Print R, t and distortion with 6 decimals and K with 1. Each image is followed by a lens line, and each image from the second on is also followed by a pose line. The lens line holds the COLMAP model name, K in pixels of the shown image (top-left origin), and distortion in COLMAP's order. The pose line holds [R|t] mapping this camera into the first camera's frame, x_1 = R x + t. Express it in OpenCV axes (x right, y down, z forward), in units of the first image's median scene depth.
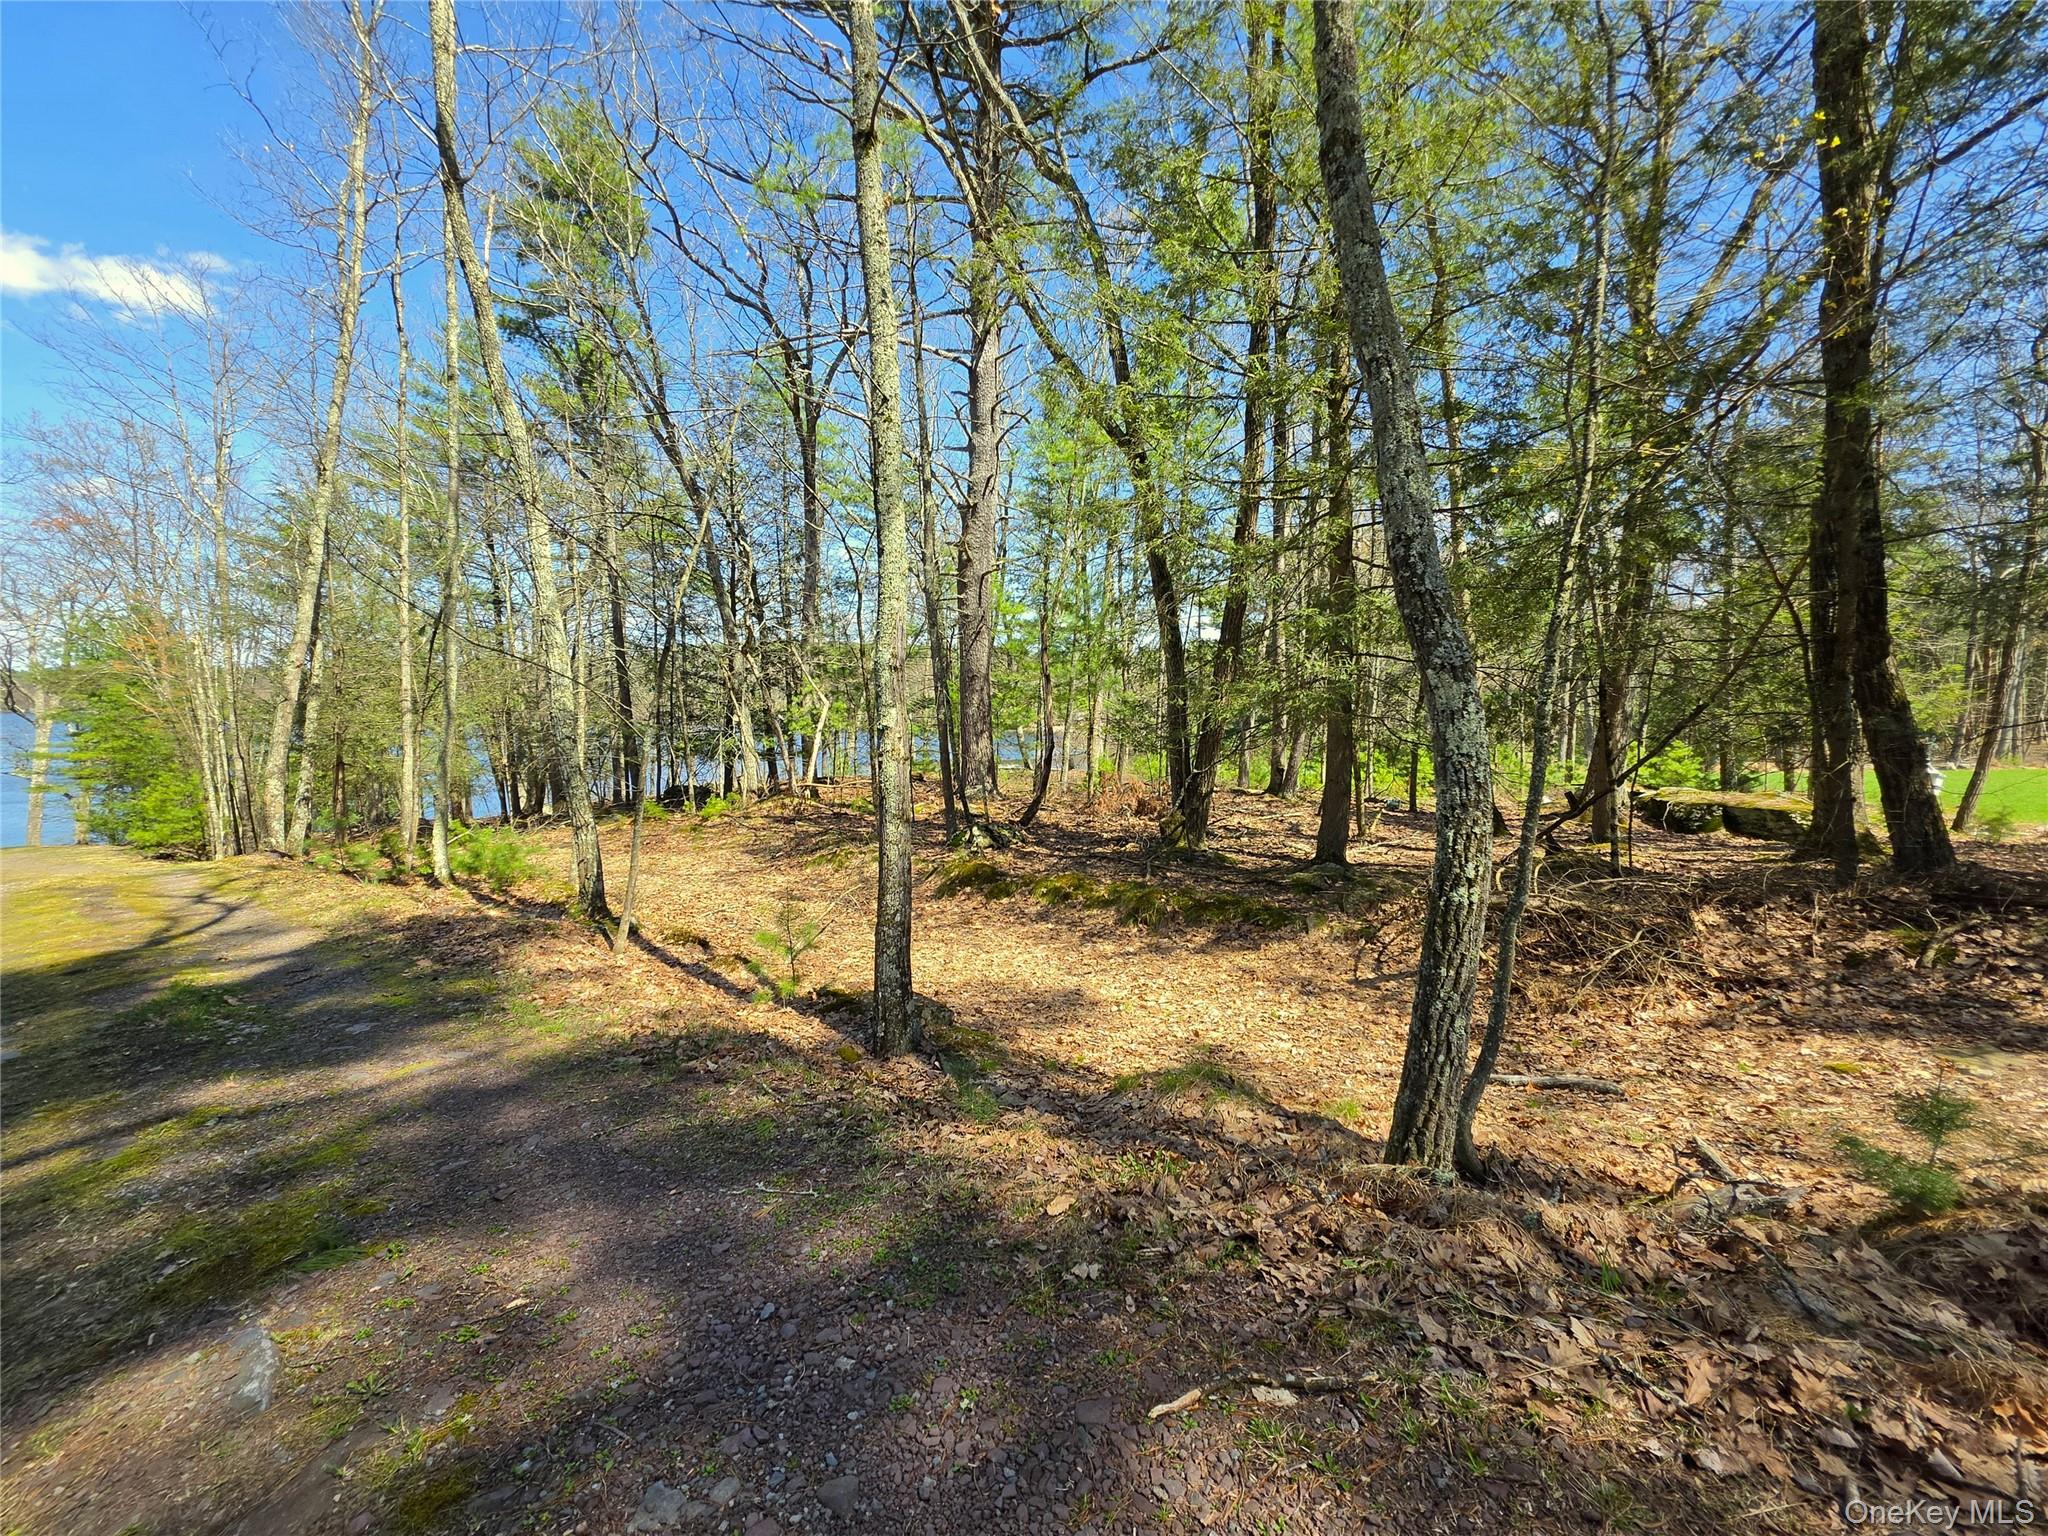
lens RADIAL K [[814.7, 0, 1015.6], [0, 814.7, 757.5], [0, 0, 1]] dist [0.000251, 0.000253]
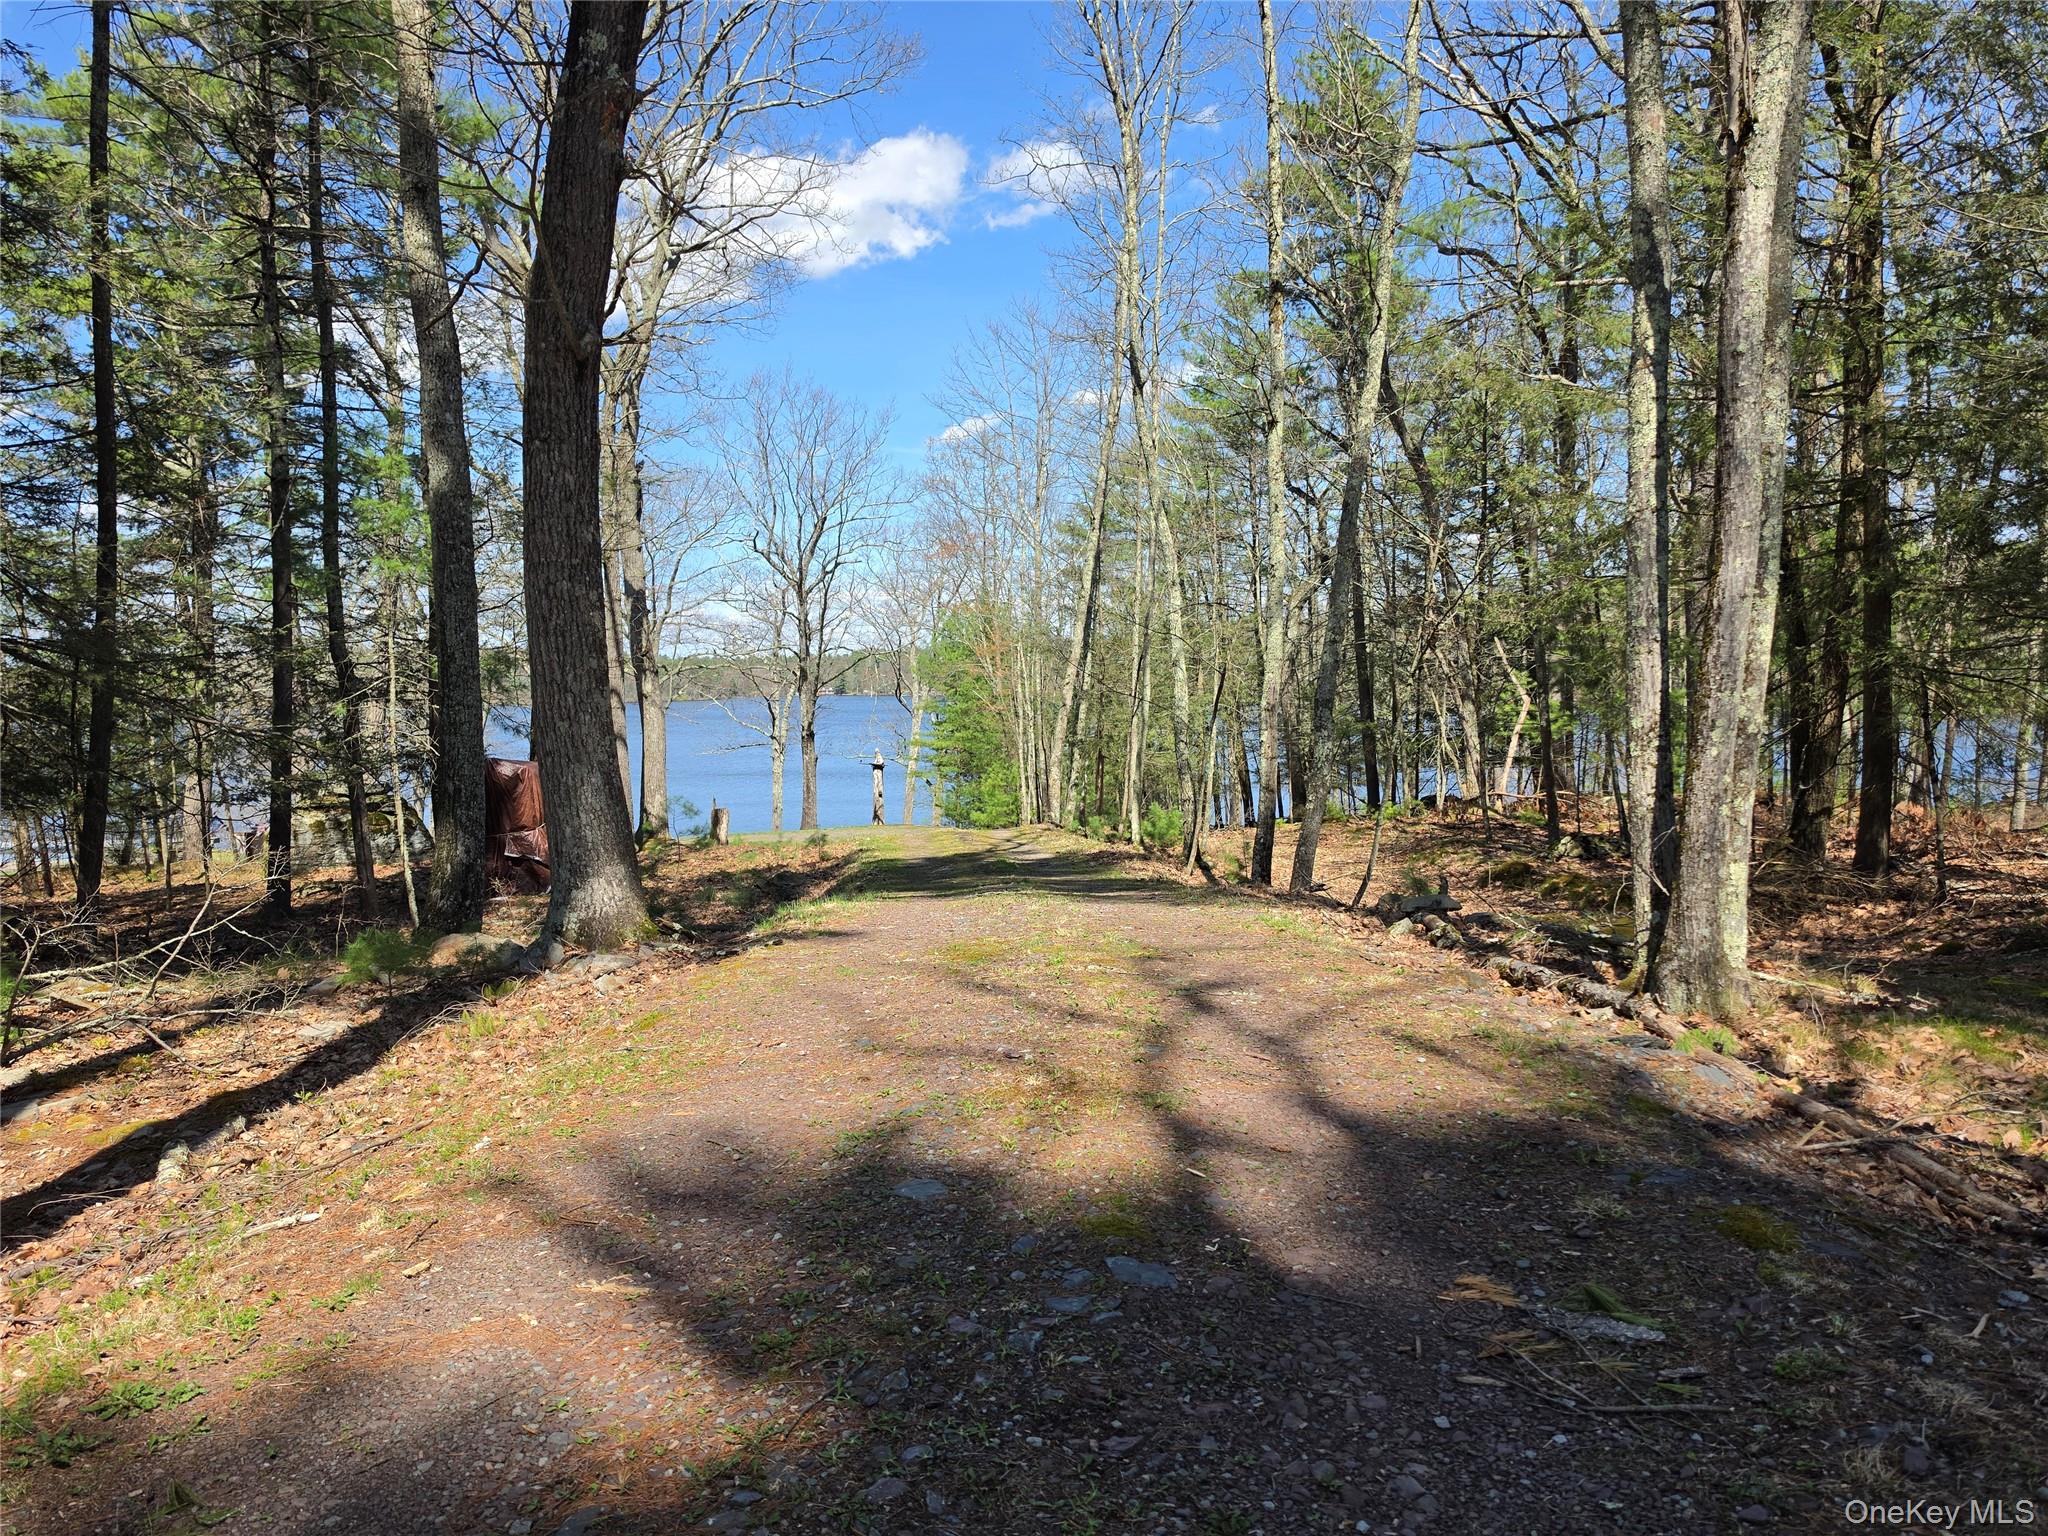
lens RADIAL K [[1401.7, 0, 1024.0], [0, 1401.7, 768.0], [0, 0, 1]] dist [0.002872, -0.006042]
pose [[0.706877, 0.033818, -0.706528, 0.582517], [-0.034311, 0.999320, 0.013505, 0.000295], [0.706504, 0.014695, 0.707557, -0.565124]]
